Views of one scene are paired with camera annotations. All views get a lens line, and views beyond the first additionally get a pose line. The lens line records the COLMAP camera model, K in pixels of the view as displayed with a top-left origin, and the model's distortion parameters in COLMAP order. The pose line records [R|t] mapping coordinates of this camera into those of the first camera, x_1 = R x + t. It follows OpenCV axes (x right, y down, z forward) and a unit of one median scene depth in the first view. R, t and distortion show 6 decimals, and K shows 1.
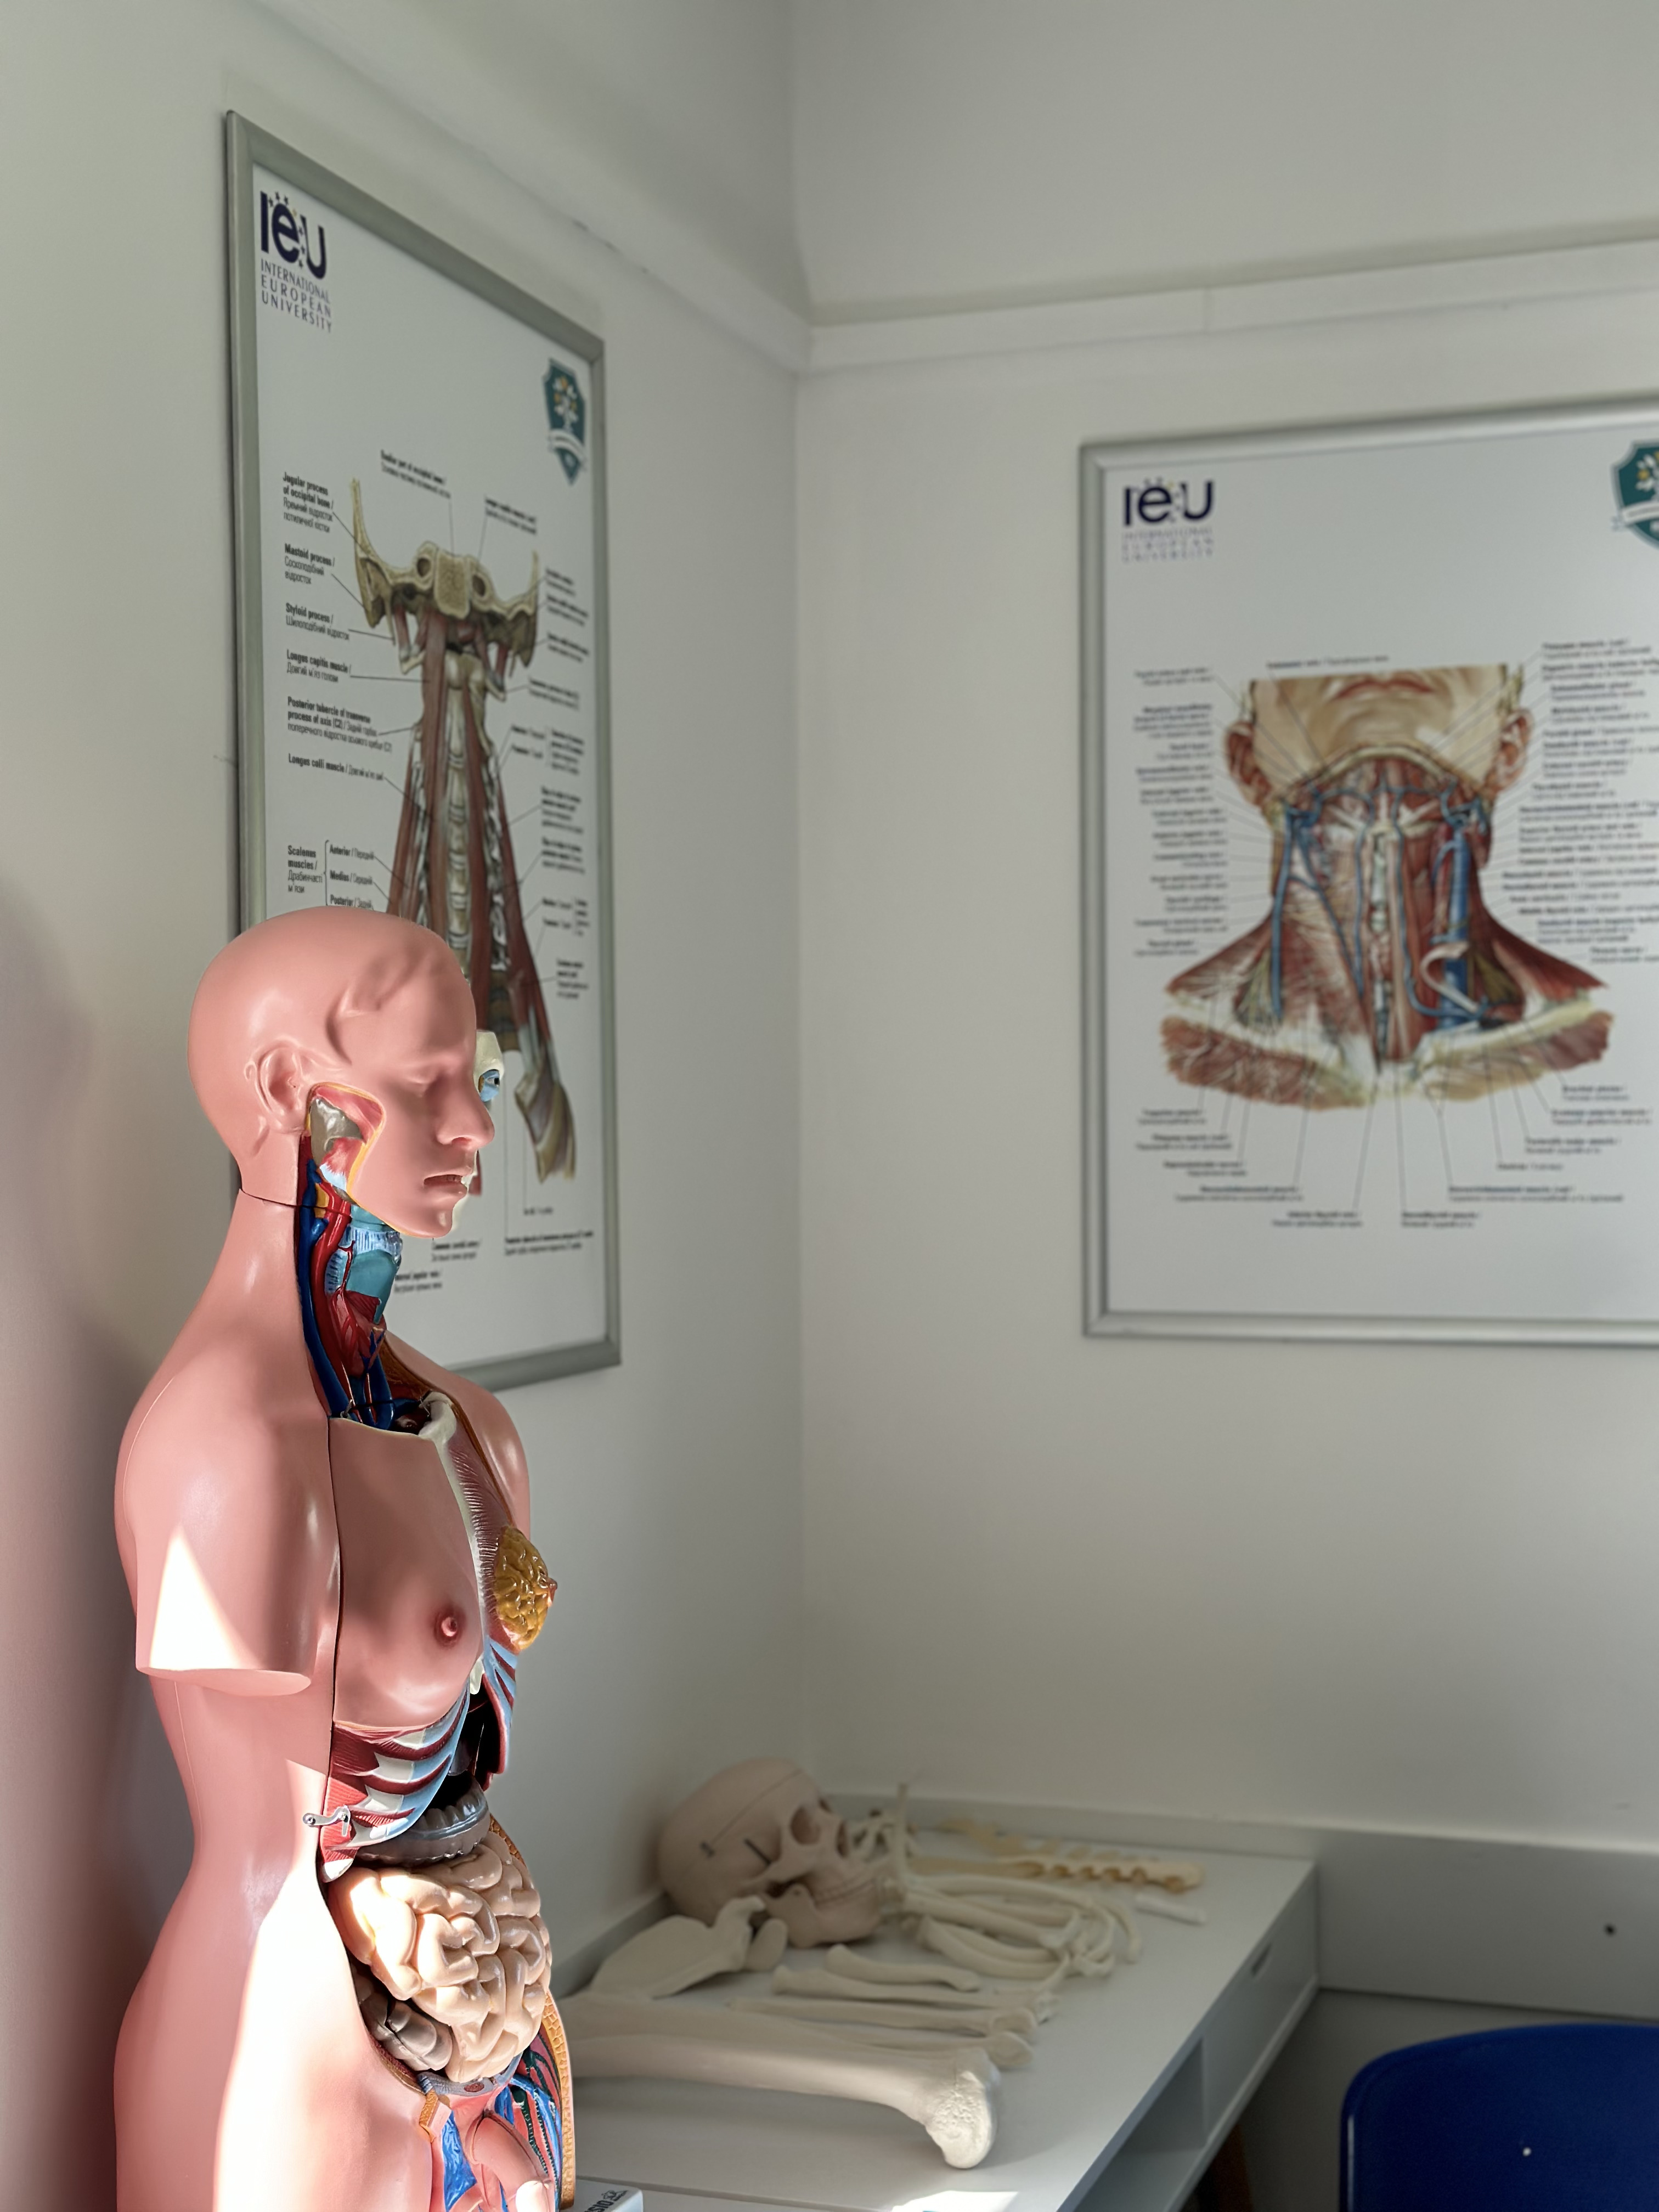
lens RADIAL K [[3008.2, 0, 764.2], [0, 3008.2, 1121.0], [0, 0, 1]] dist [0.173792, -0.326323]
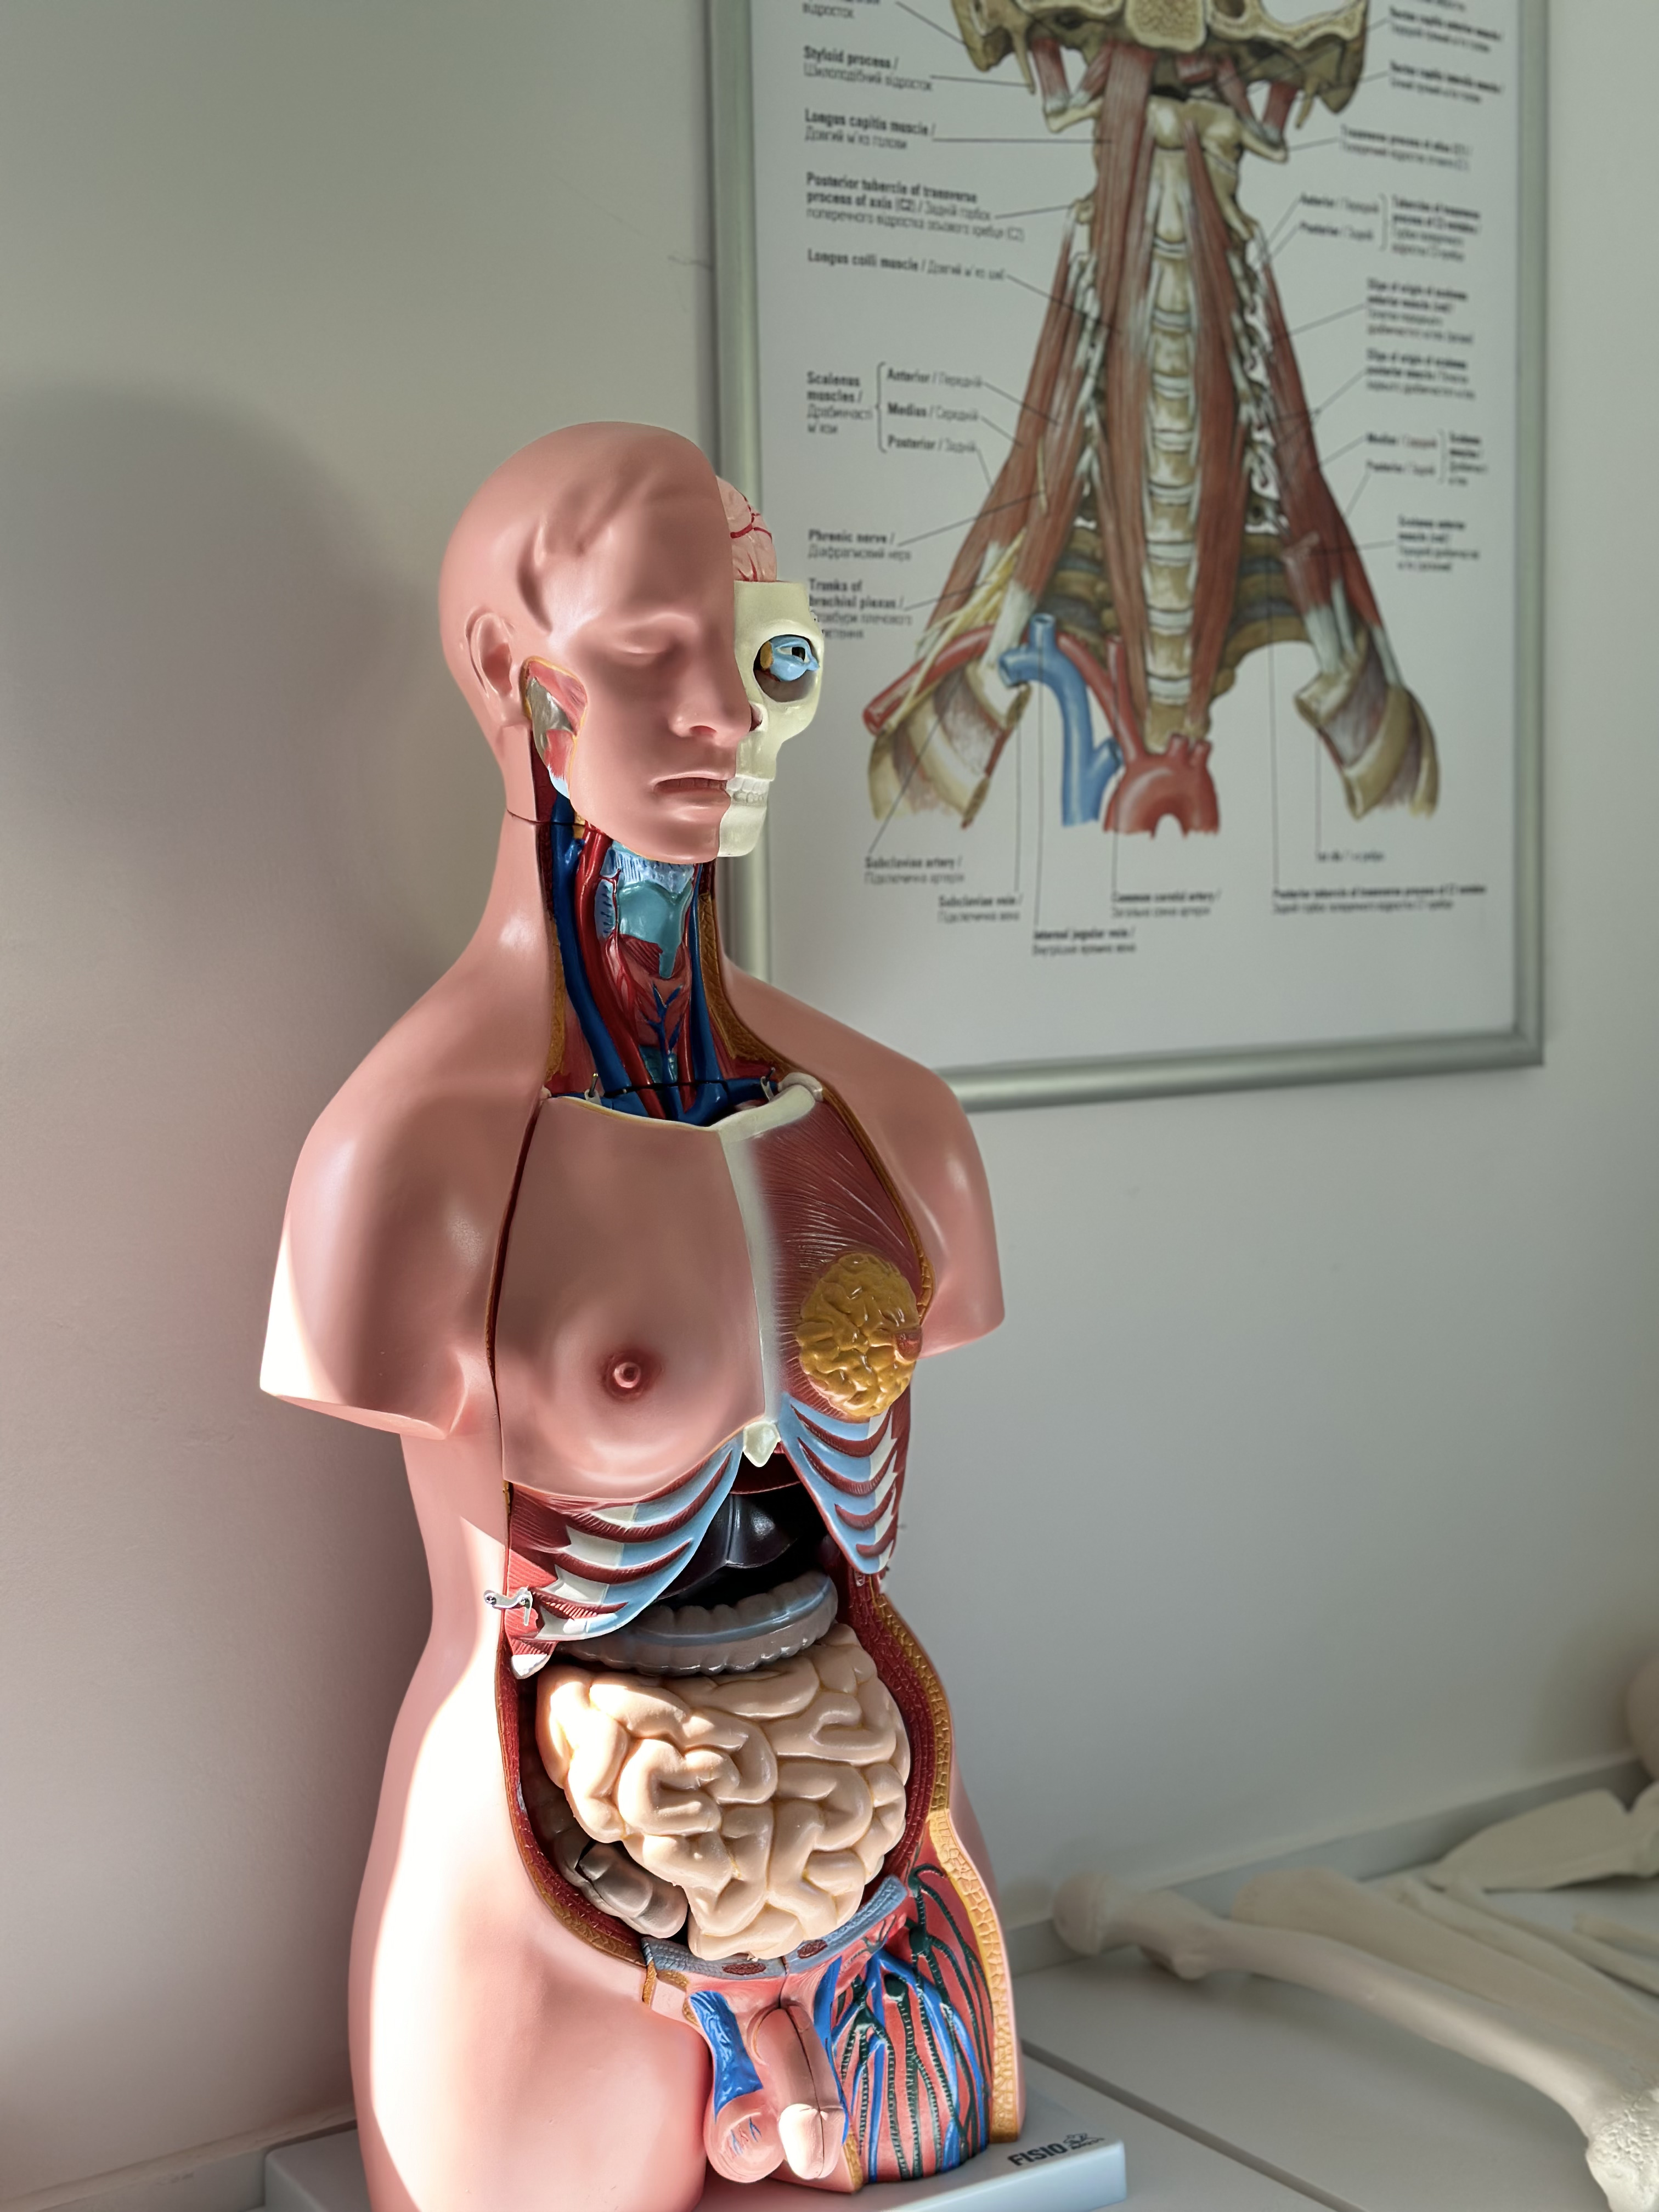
lens RADIAL K [[3008.2, 0, 764.2], [0, 3008.2, 1121.0], [0, 0, 1]] dist [0.173792, -0.326323]
pose [[0.816076, 0.046176, -0.576097, 0.289110], [0.009352, 0.995618, 0.093050, 0.027851], [0.577869, -0.081323, 0.812068, 0.337843]]
